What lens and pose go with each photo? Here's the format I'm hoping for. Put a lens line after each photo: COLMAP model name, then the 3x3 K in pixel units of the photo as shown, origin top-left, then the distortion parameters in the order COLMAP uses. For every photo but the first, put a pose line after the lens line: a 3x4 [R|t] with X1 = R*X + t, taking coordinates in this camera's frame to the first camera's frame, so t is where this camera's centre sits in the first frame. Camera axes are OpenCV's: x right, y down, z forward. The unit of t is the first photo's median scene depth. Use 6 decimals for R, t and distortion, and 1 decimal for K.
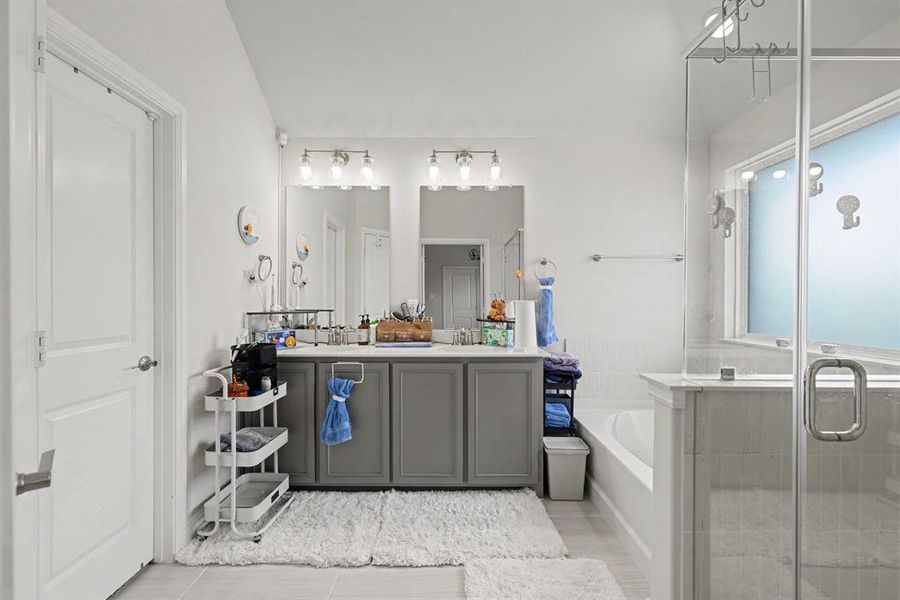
lens RADIAL K [[391.7, 0, 447.8], [0, 391.7, 300.7], [0, 0, 1]] dist [0.000250, 0.000471]
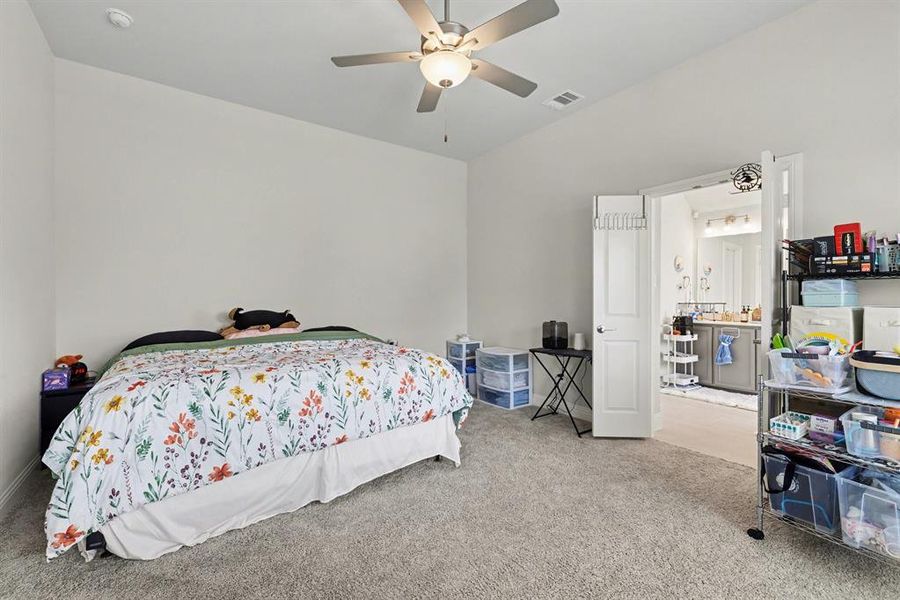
lens RADIAL K [[391.7, 0, 447.8], [0, 391.7, 300.7], [0, 0, 1]] dist [0.000250, 0.000471]
pose [[0.578771, 0.003407, -0.815483, 0.567969], [-0.005881, 0.999983, 0.000004, 0.025331], [0.815469, 0.004793, 0.578782, -1.412329]]
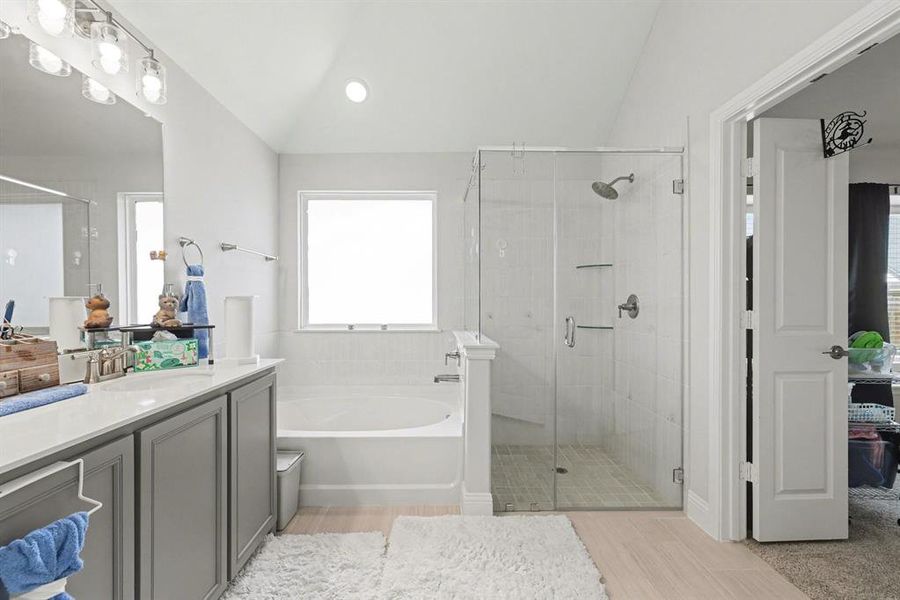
lens RADIAL K [[391.7, 0, 447.8], [0, 391.7, 300.7], [0, 0, 1]] dist [0.000250, 0.000471]
pose [[-0.029114, 0.001648, 0.999575, -0.581177], [0.006854, 0.999975, -0.001449, 0.013488], [-0.999553, 0.006808, -0.029125, 0.643805]]
